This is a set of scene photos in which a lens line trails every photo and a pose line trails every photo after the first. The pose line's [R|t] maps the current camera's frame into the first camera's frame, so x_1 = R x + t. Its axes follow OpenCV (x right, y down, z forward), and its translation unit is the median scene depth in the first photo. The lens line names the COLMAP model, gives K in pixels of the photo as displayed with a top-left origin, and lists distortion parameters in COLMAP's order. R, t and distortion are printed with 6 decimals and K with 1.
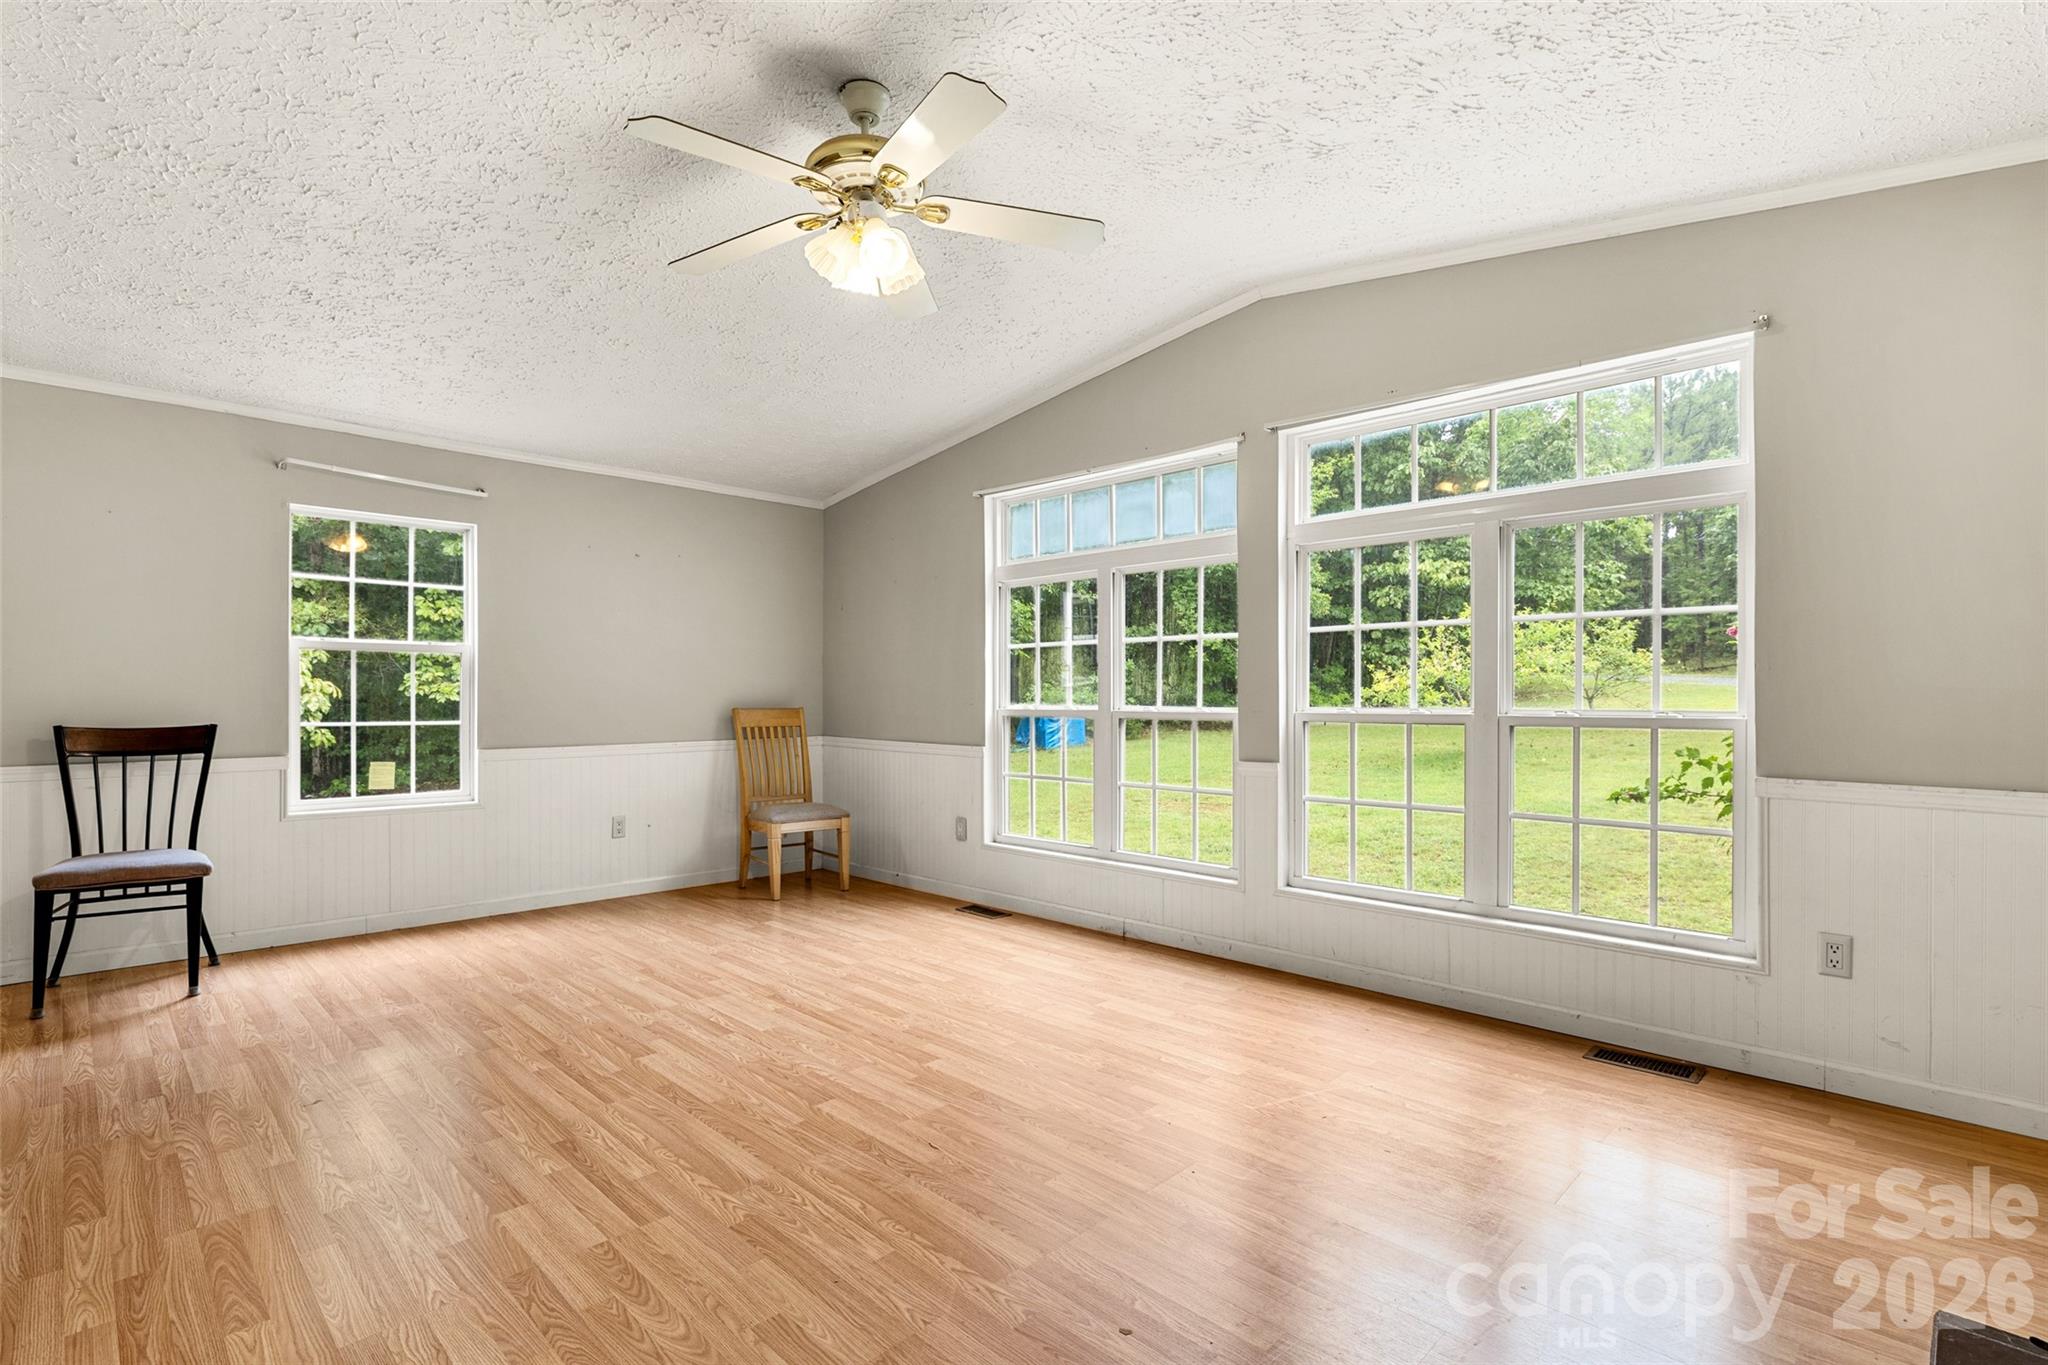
lens RADIAL K [[978.2, 0, 1012.8], [0, 978.2, 689.2], [0, 0, 1]] dist [-0.000137, -0.000065]
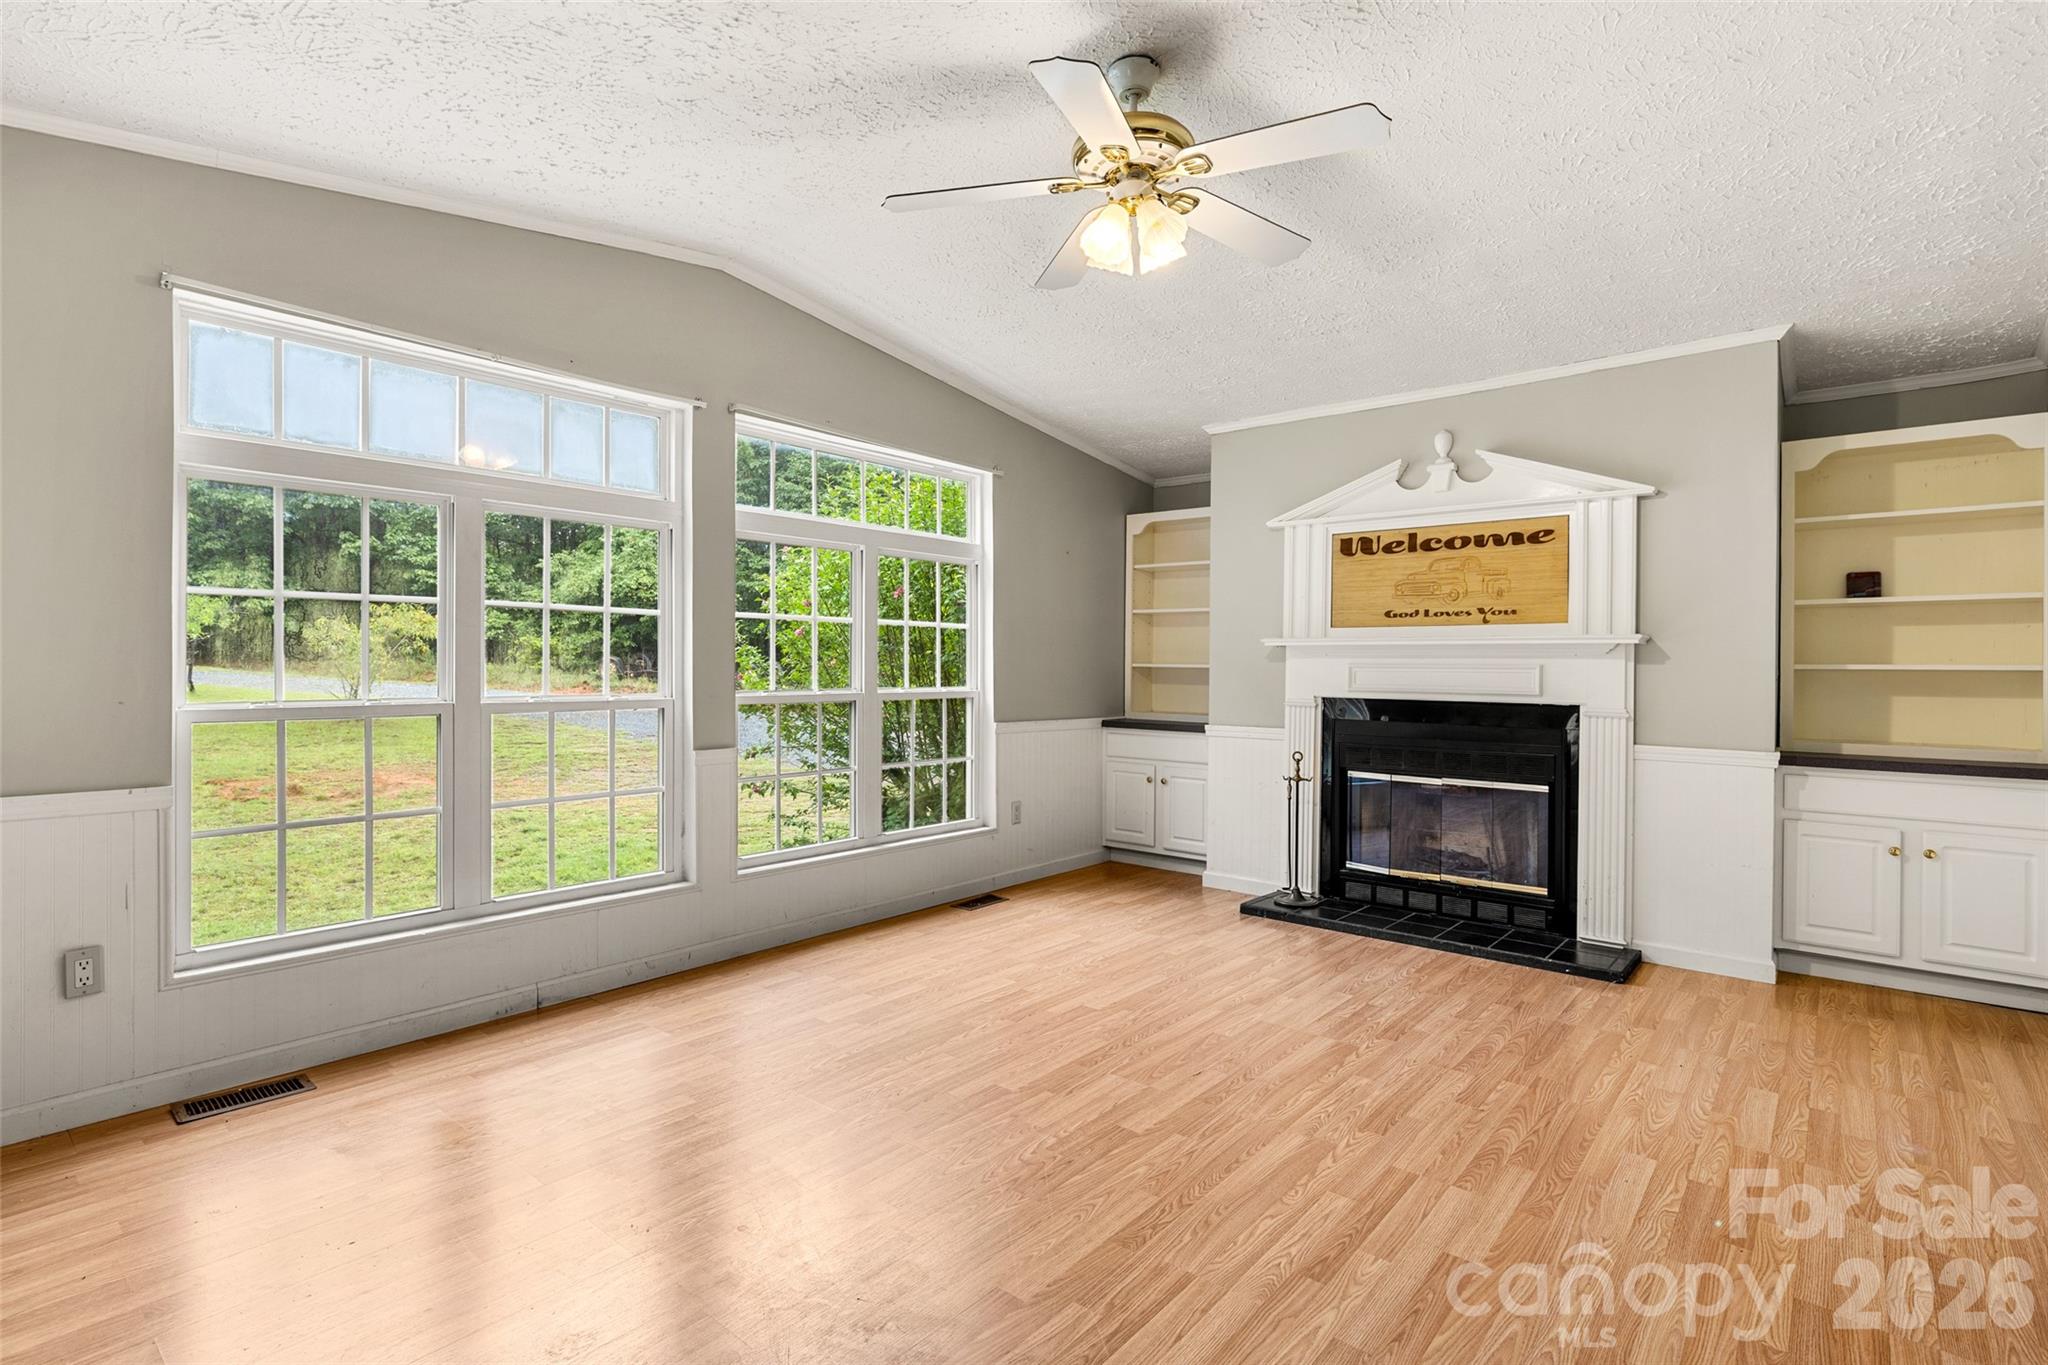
lens RADIAL K [[978.2, 0, 1012.8], [0, 978.2, 689.2], [0, 0, 1]] dist [-0.000137, -0.000065]
pose [[-0.088686, -0.016918, 0.995916, -1.101158], [-0.008074, 0.999835, 0.016265, -0.004877], [-0.996027, -0.006599, -0.088808, 1.205860]]
